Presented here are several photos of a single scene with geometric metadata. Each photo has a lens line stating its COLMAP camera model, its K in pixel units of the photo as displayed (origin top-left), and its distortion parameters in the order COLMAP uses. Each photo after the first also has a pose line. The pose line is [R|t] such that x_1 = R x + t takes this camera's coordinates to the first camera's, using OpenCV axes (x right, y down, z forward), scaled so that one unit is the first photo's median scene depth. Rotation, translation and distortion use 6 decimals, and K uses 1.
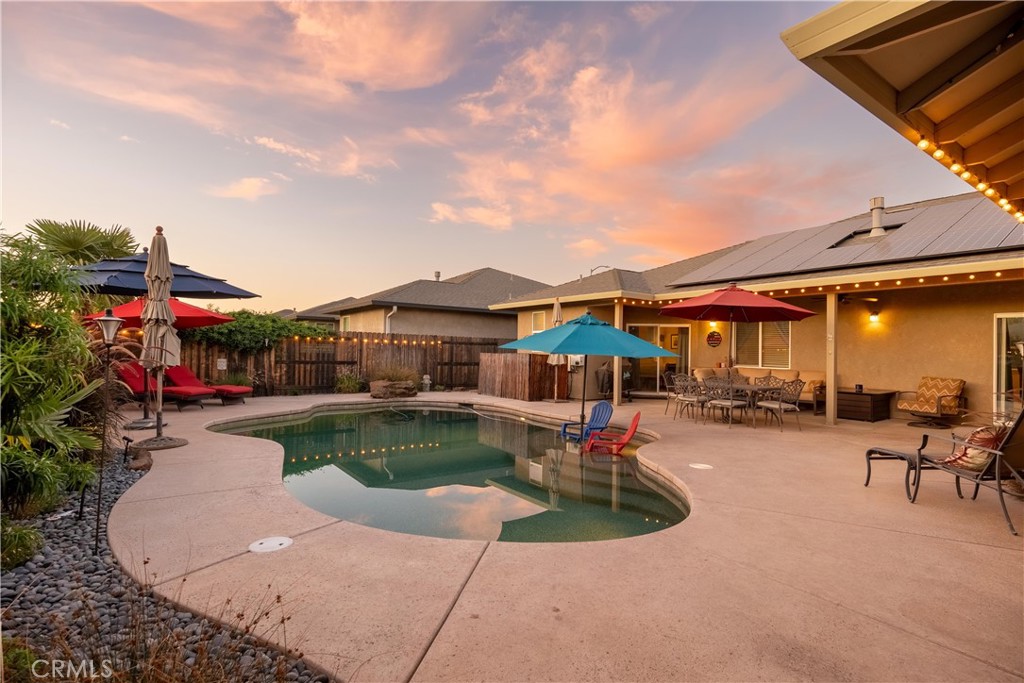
lens RADIAL K [[495.4, 0, 509.1], [0, 495.4, 342.5], [0, 0, 1]] dist [-0.003520, 0.001367]
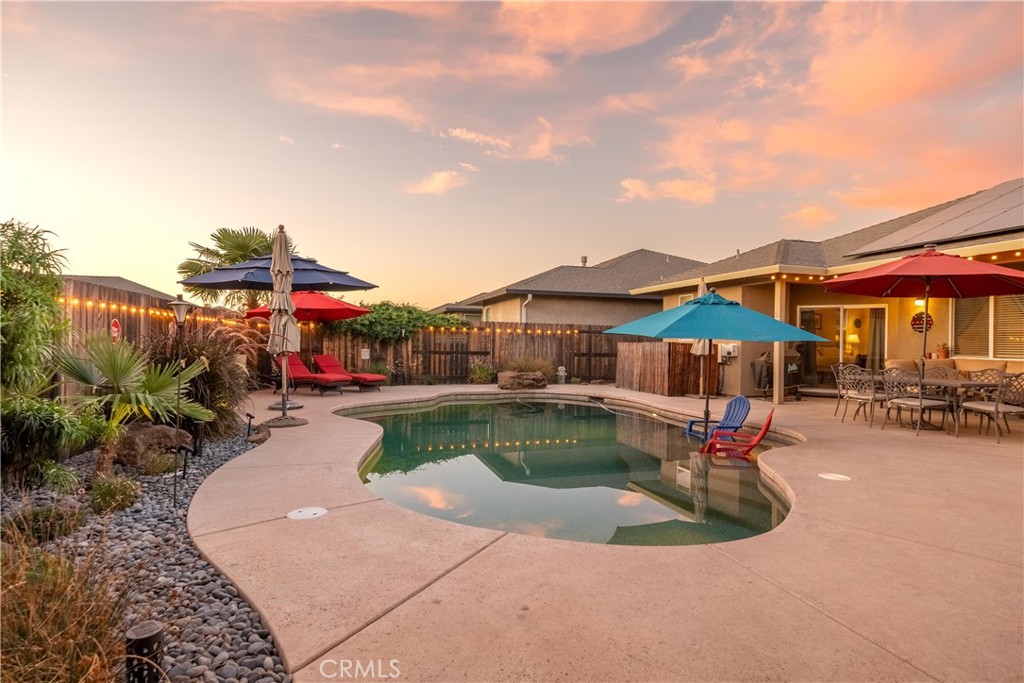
lens RADIAL K [[532.8, 0, 513.0], [0, 532.8, 344.9], [0, 0, 1]] dist [-0.002937, 0.000897]
pose [[0.951028, -0.004780, -0.309069, 0.069630], [0.010546, 0.999800, 0.016987, 0.008058], [0.308926, -0.019415, 0.950888, 0.014743]]
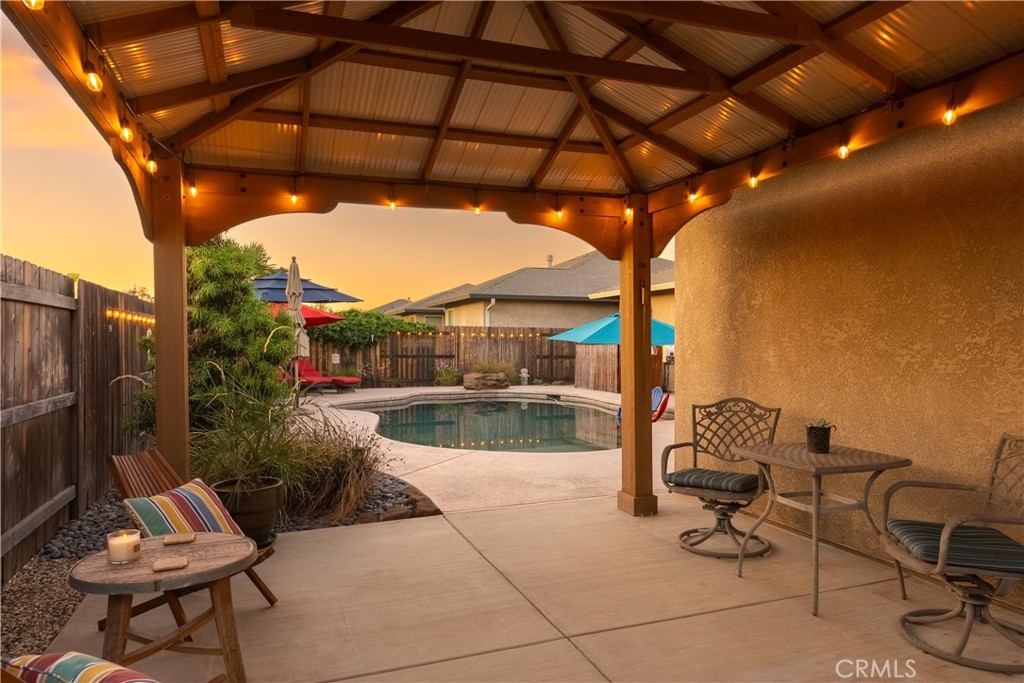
lens RADIAL K [[651.4, 0, 511.1], [0, 651.4, 342.2], [0, 0, 1]] dist [0.001707, -0.000059]
pose [[0.966114, -0.017149, -0.257544, 0.167954], [0.020475, 0.999738, 0.010238, 0.000180], [0.257301, -0.015164, 0.966212, -0.295102]]
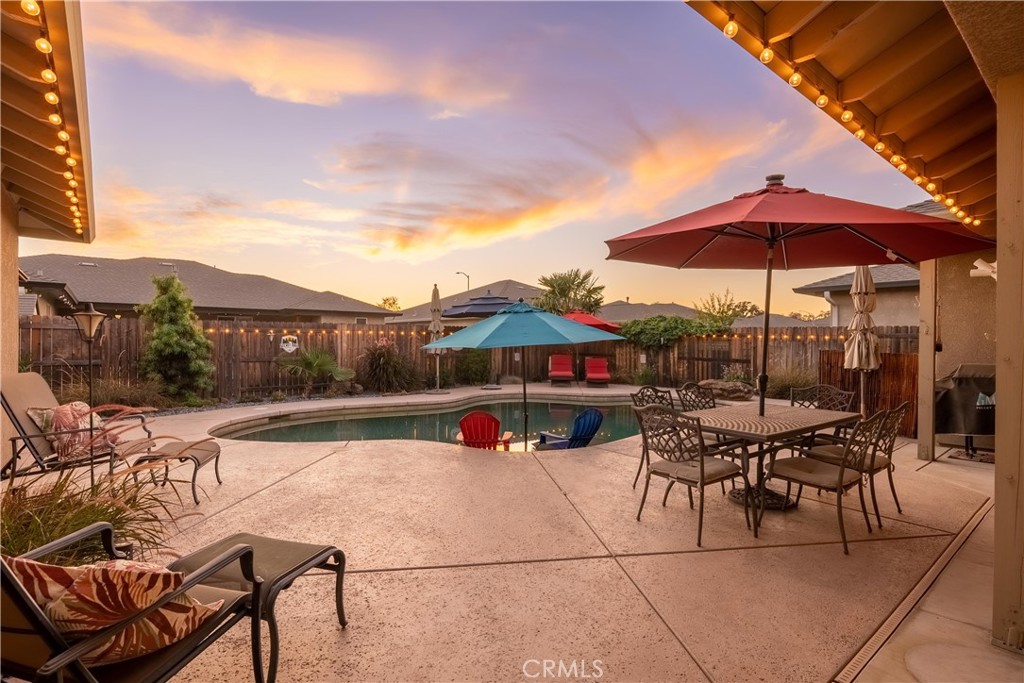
lens RADIAL K [[496.4, 0, 514.9], [0, 496.4, 344.0], [0, 0, 1]] dist [0.000412, 0.000015]
pose [[0.072125, -0.017721, -0.997238, 0.648218], [0.006872, 0.999827, -0.017270, 0.024634], [0.997372, -0.005607, 0.072234, 0.562320]]
